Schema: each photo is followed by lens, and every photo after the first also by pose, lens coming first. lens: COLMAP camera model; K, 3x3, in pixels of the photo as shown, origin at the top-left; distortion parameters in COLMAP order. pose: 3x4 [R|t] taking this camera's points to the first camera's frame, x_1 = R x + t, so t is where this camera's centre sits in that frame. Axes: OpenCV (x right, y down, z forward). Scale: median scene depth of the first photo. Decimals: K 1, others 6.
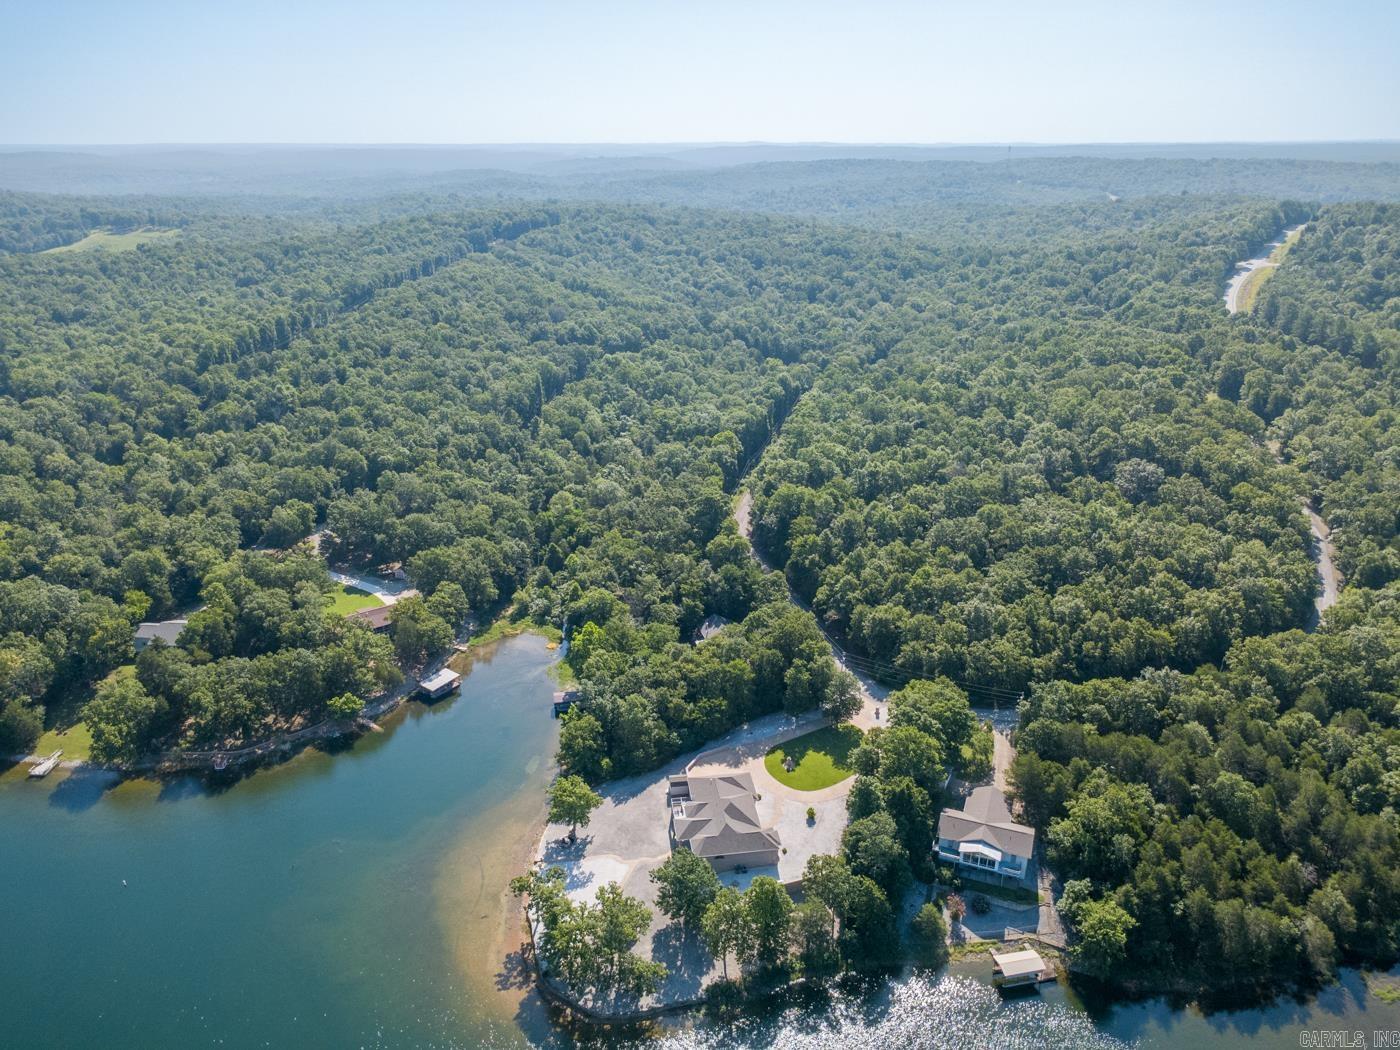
lens RADIAL K [[992.3, 0, 701.1], [0, 992.3, 516.8], [0, 0, 1]] dist [0.001747, 0.003991]
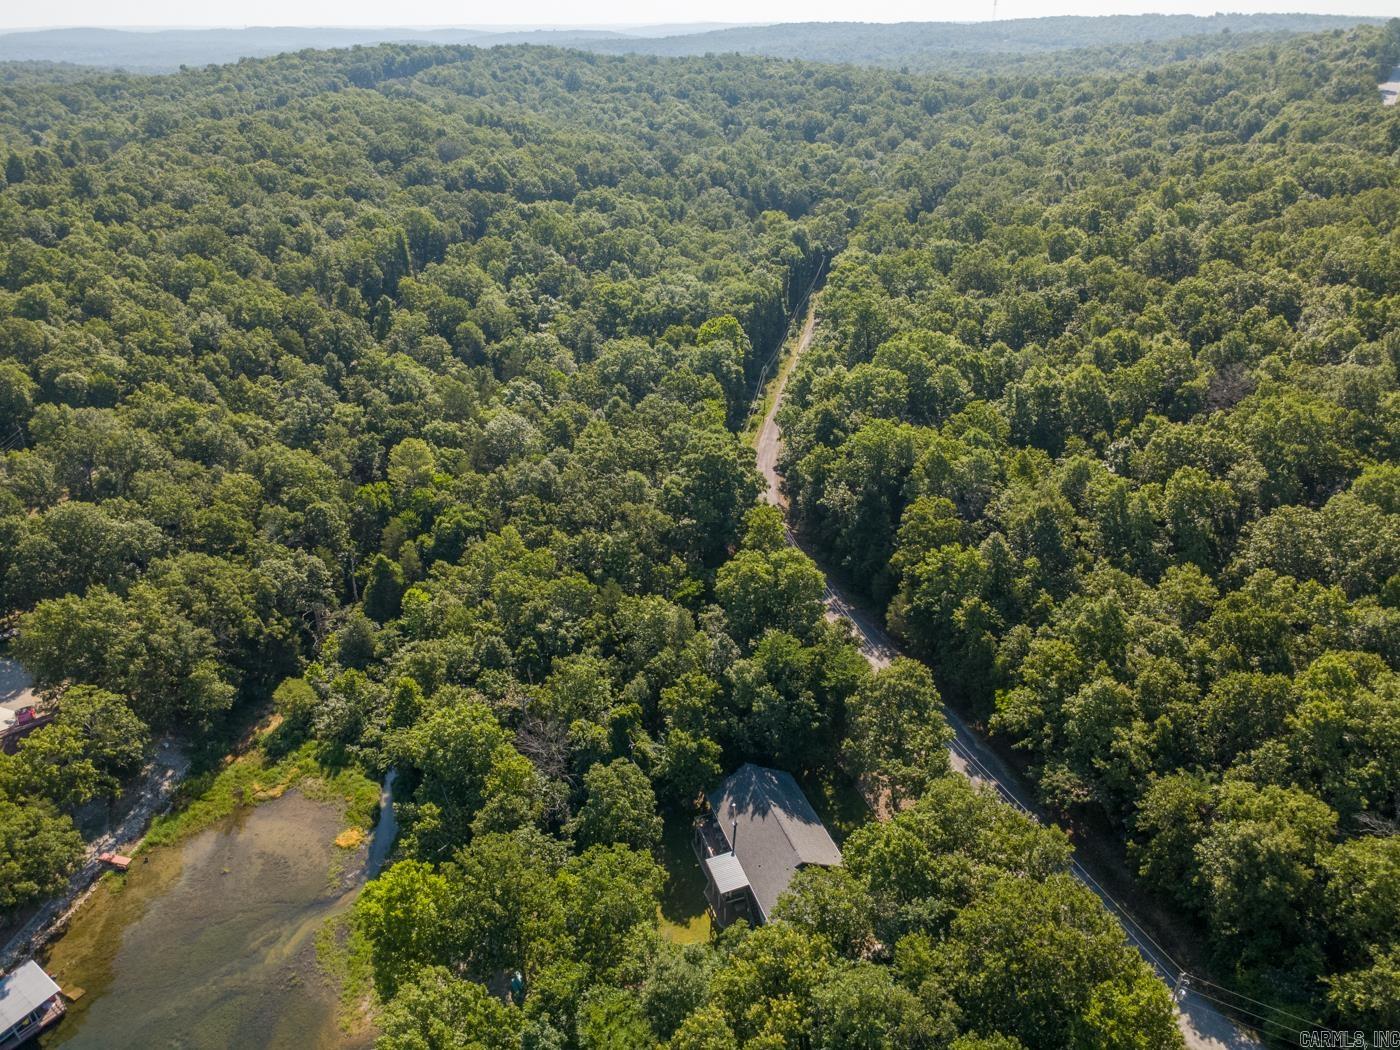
lens RADIAL K [[987.4, 0, 700.0], [0, 987.4, 525.0], [0, 0, 1]] dist [0.008553, -0.002976]
pose [[0.998781, -0.026404, 0.041706, -0.013654], [0.021804, 0.994006, 0.107127, -0.028417], [-0.044285, -0.106087, 0.993370, 0.428214]]
